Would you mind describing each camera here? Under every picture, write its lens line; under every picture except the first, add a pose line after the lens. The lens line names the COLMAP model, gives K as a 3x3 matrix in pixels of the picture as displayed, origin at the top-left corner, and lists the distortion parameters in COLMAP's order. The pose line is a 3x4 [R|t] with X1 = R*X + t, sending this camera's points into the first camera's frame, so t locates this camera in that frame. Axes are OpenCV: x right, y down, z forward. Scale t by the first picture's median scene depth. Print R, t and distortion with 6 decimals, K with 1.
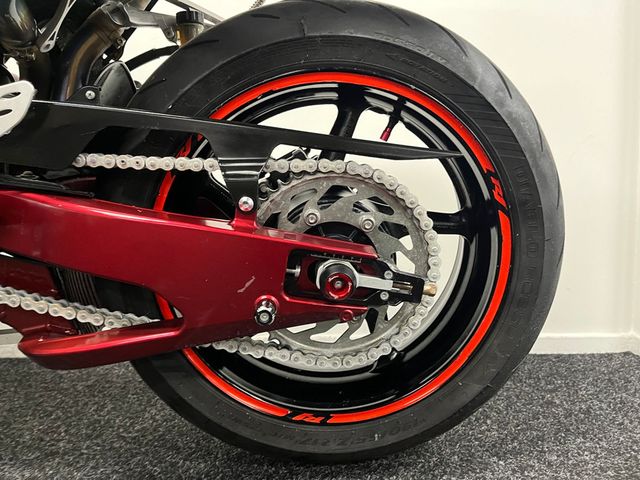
lens RADIAL K [[497.2, 0, 317.1], [0, 497.2, 239.5], [0, 0, 1]] dist [0.007673, 0.000184]
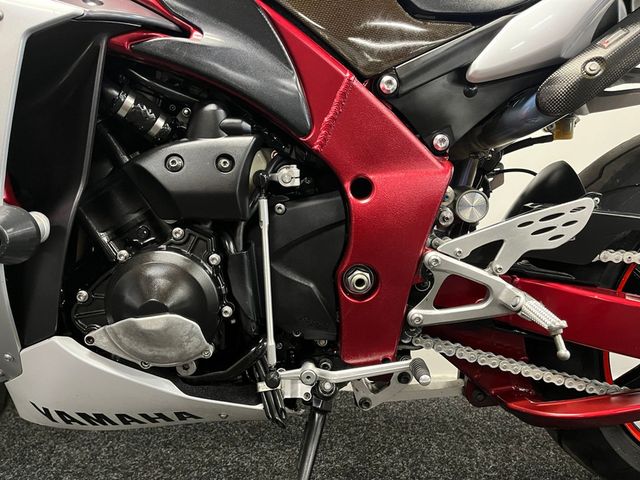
lens RADIAL K [[487.2, 0, 313.6], [0, 487.2, 237.7], [0, 0, 1]] dist [0.052520, -0.080764]
pose [[0.999665, 0.020603, -0.015662, -1.048608], [-0.020907, 0.999592, -0.019458, -0.153852], [0.015254, 0.019778, 0.999688, -0.179020]]
